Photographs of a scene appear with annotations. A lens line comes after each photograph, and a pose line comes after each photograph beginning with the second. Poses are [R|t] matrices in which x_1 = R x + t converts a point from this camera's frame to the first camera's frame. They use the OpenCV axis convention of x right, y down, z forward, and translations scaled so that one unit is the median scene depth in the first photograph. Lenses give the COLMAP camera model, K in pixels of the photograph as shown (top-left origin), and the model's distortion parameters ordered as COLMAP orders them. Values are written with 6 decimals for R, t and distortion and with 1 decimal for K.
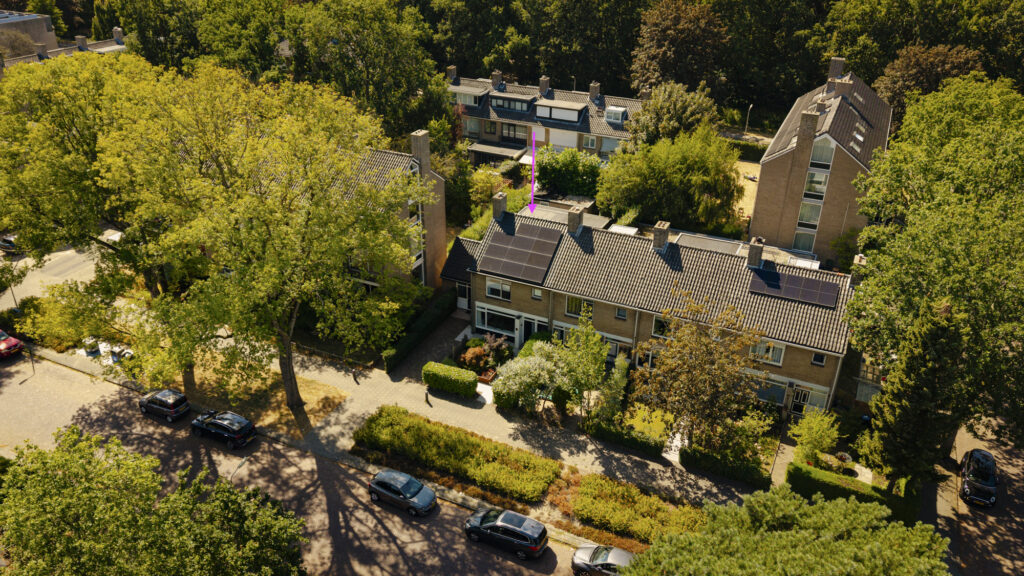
lens RADIAL K [[713.3, 0, 512.0], [0, 713.3, 288.0], [0, 0, 1]] dist [0.000771, 0.000575]
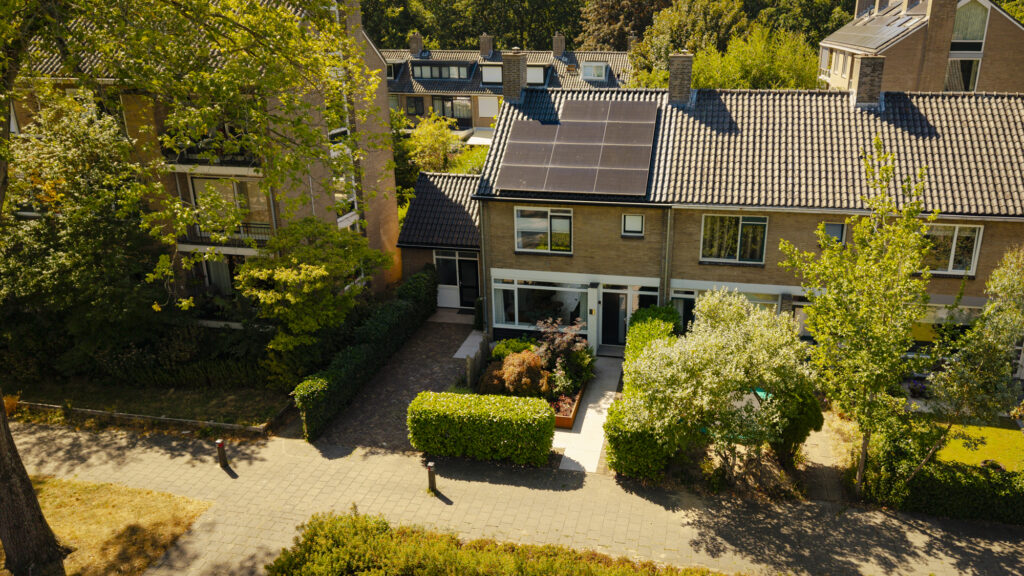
lens RADIAL K [[718.5, 0, 554.0], [0, 718.5, 287.8], [0, 0, 1]] dist [0.009858, 0.002204]
pose [[0.970712, -0.094000, 0.221092, -0.123923], [0.126897, 0.982040, -0.139621, 0.108795], [-0.203997, 0.163588, 0.965207, 0.576090]]
